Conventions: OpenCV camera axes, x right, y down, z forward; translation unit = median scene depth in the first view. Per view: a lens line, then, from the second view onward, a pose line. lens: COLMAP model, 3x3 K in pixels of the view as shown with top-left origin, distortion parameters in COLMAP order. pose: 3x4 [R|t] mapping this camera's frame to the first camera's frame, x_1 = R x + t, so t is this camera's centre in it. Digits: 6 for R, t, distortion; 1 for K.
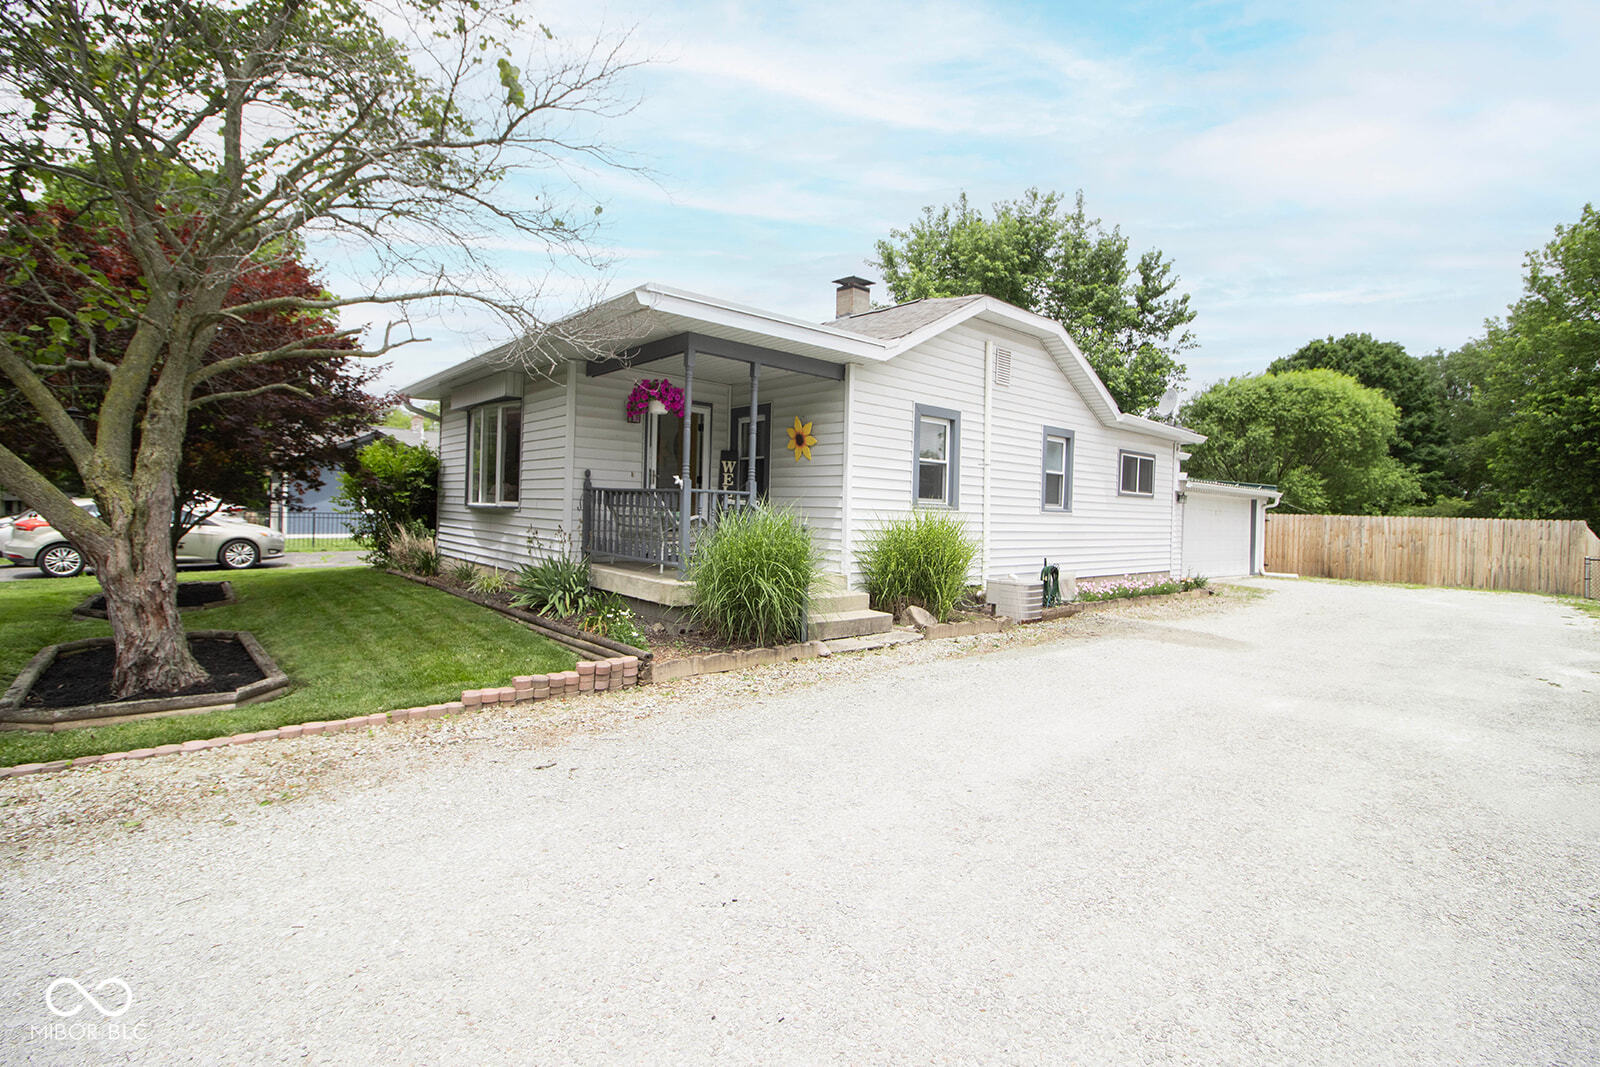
lens RADIAL K [[749.4, 0, 806.5], [0, 749.4, 520.2], [0, 0, 1]] dist [0.001843, -0.013462]
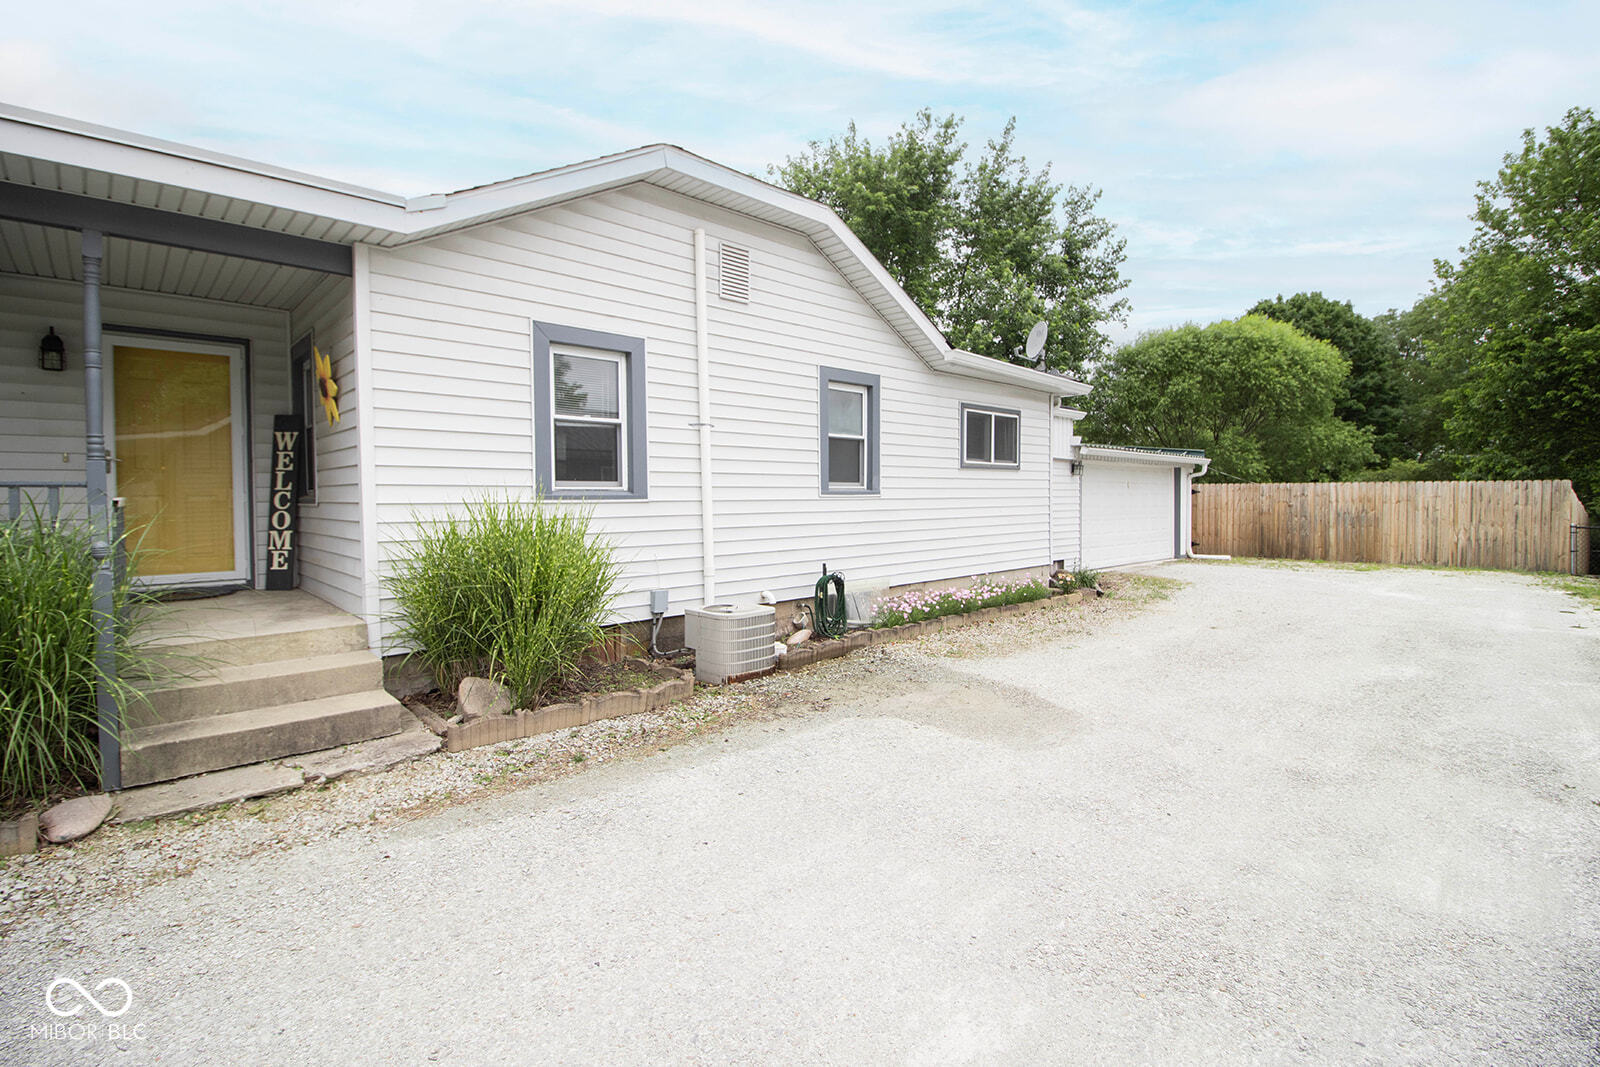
lens RADIAL K [[749.4, 0, 806.5], [0, 749.4, 520.2], [0, 0, 1]] dist [0.001843, -0.013462]
pose [[0.998671, -0.035994, 0.036888, 0.173286], [0.035215, 0.999147, 0.021568, -0.002020], [-0.037633, -0.020240, 0.999087, 0.205963]]
